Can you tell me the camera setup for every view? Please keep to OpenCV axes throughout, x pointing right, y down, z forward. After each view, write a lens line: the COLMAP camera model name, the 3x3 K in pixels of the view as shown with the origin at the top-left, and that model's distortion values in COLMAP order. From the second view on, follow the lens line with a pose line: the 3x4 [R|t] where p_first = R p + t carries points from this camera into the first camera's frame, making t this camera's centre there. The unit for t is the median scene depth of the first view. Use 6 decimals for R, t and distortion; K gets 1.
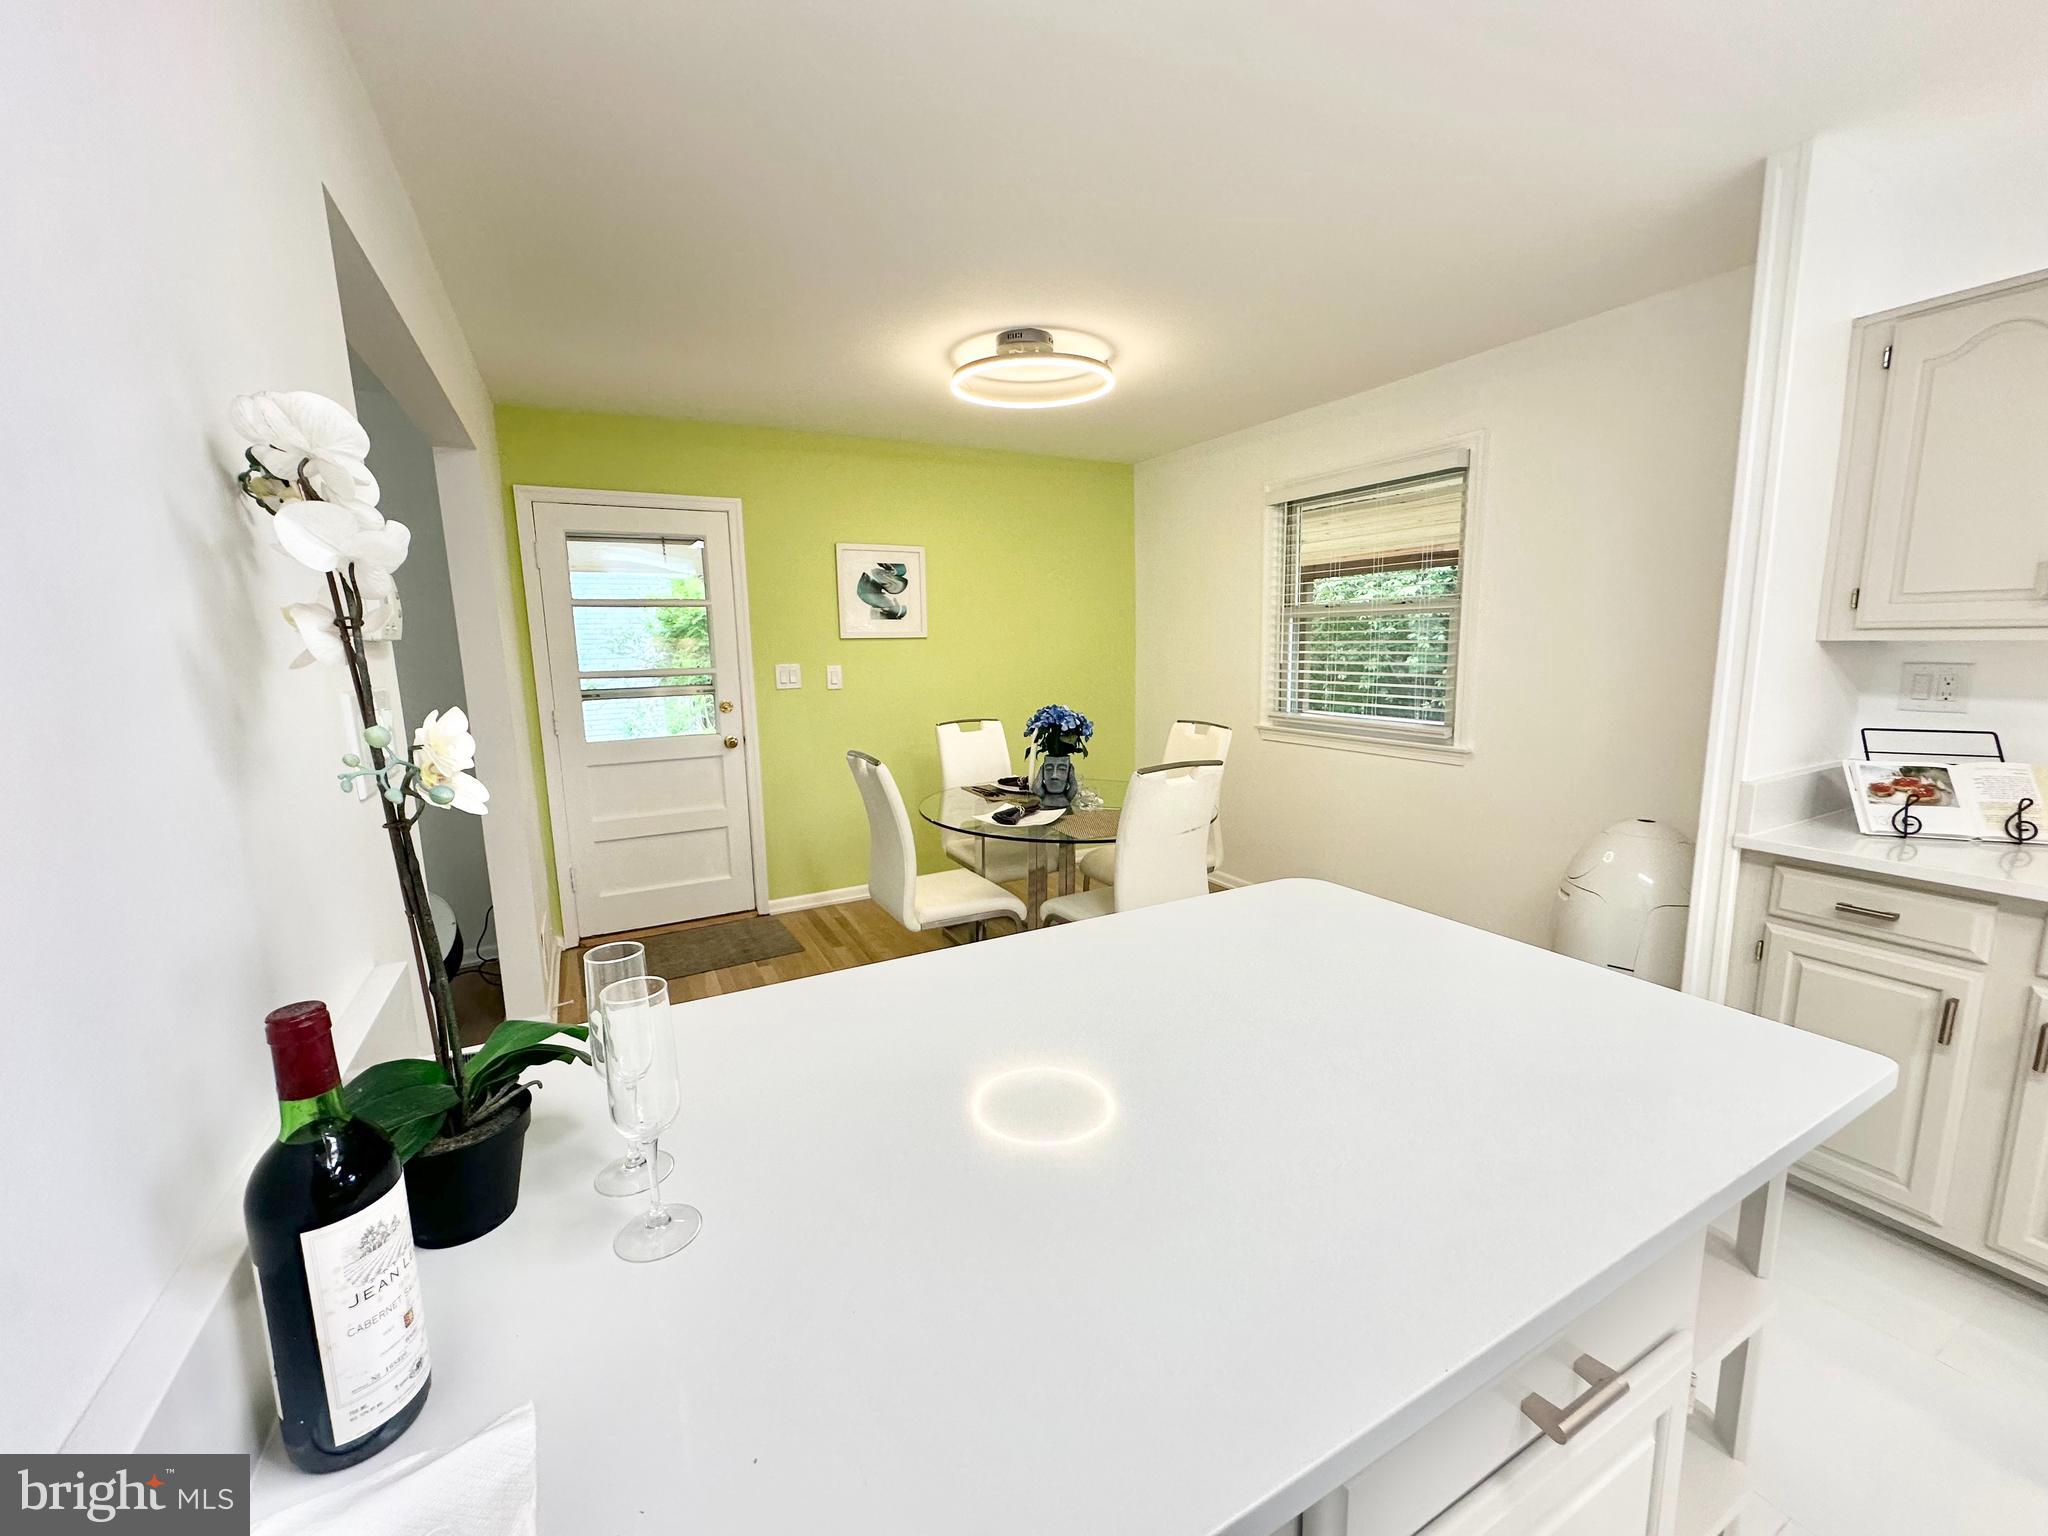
lens RADIAL K [[816.1, 0, 1023.0], [0, 816.1, 767.1], [0, 0, 1]] dist [-0.003847, 0.000592]
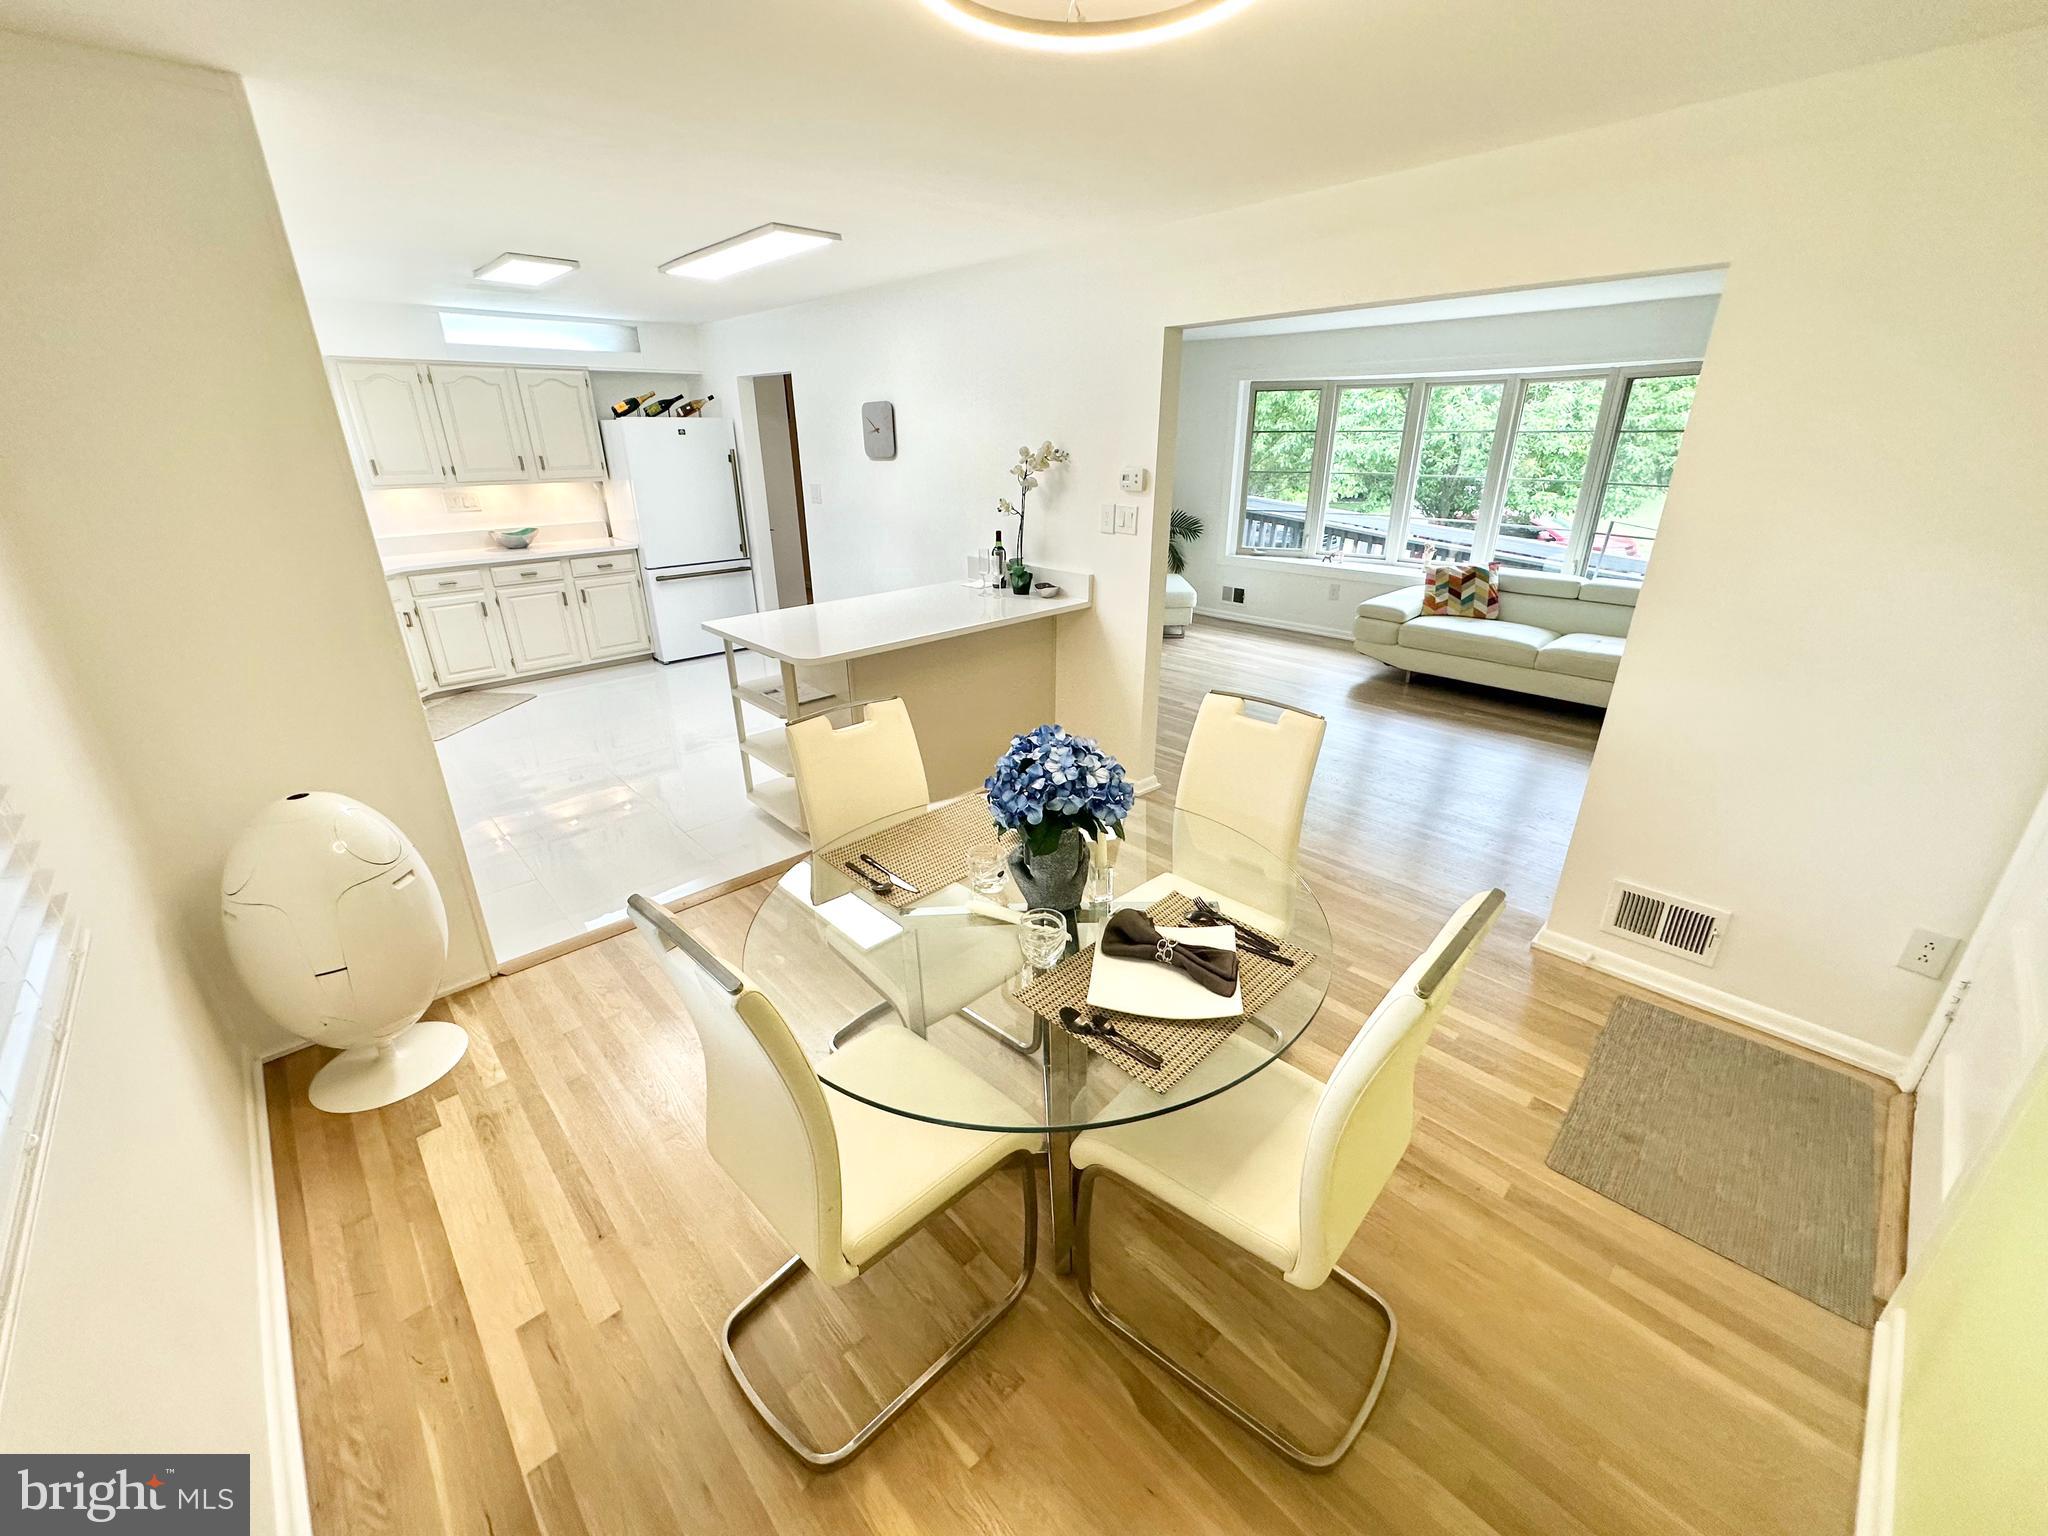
lens RADIAL K [[816.1, 0, 1026.4], [0, 816.1, 764.2], [0, 0, 1]] dist [-0.003847, 0.000592]
pose [[-0.963141, 0.126221, -0.237544, 0.282376], [-0.016538, 0.853619, 0.520636, -0.500139], [0.268487, 0.505374, -0.820068, 2.263984]]
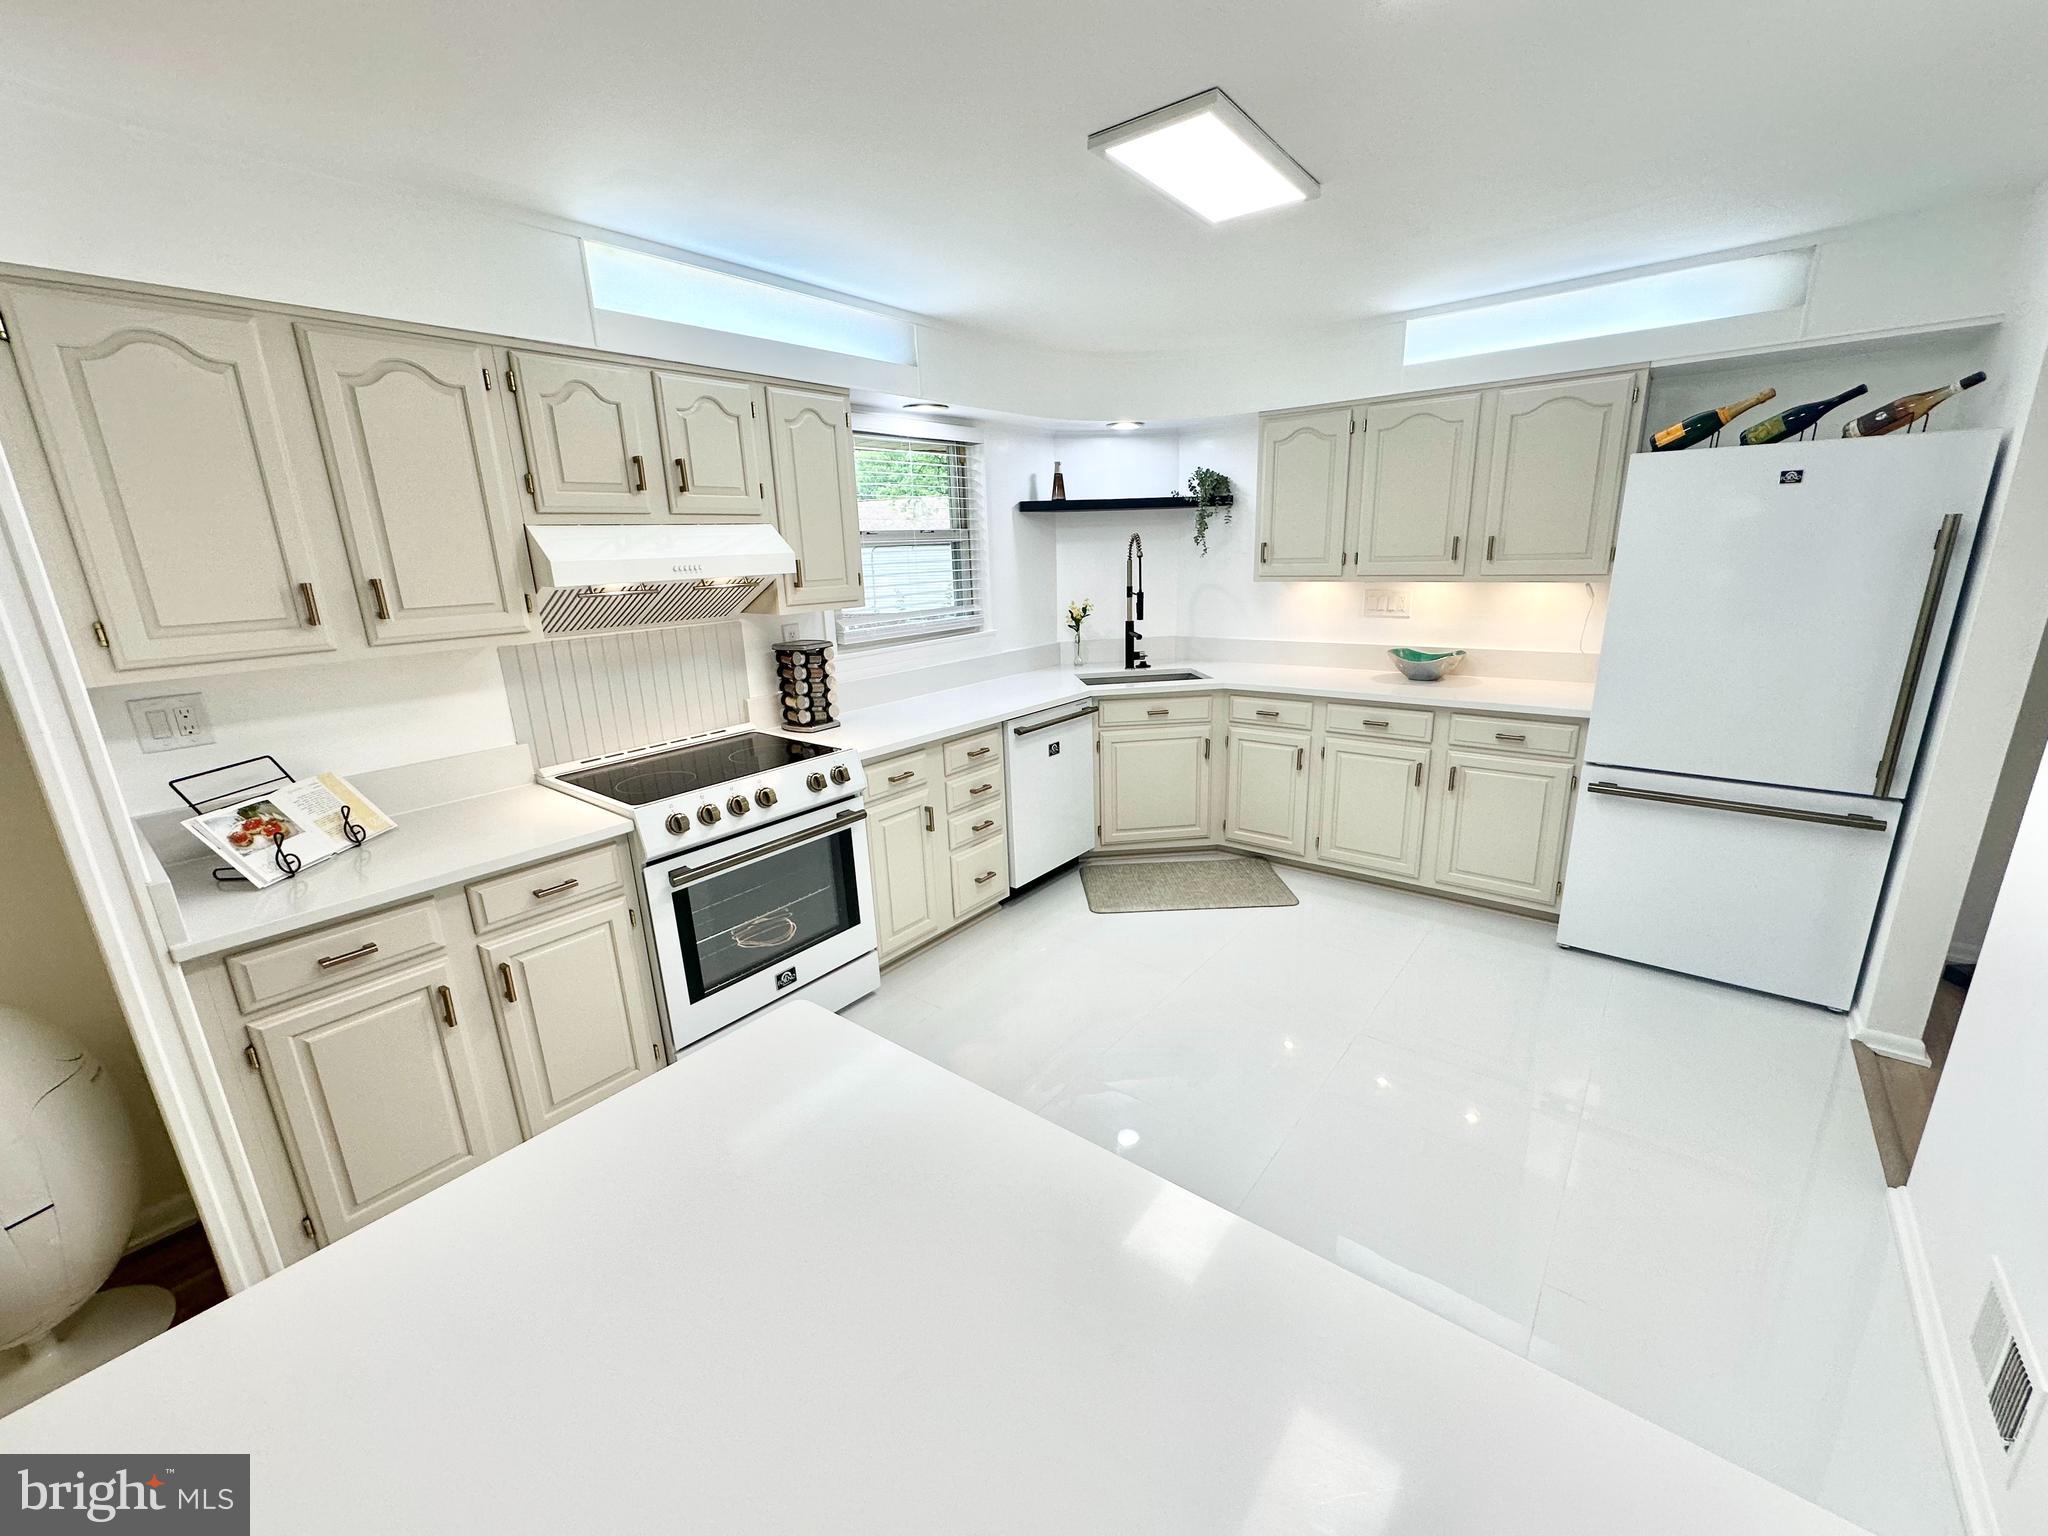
lens RADIAL K [[816.1, 0, 1022.6], [0, 816.1, 766.6], [0, 0, 1]] dist [-0.003847, 0.000592]
pose [[-0.389801, -0.208666, 0.896947, -0.085595], [0.189359, 0.935016, 0.299815, -0.150765], [-0.901220, 0.286713, -0.324957, 0.466481]]
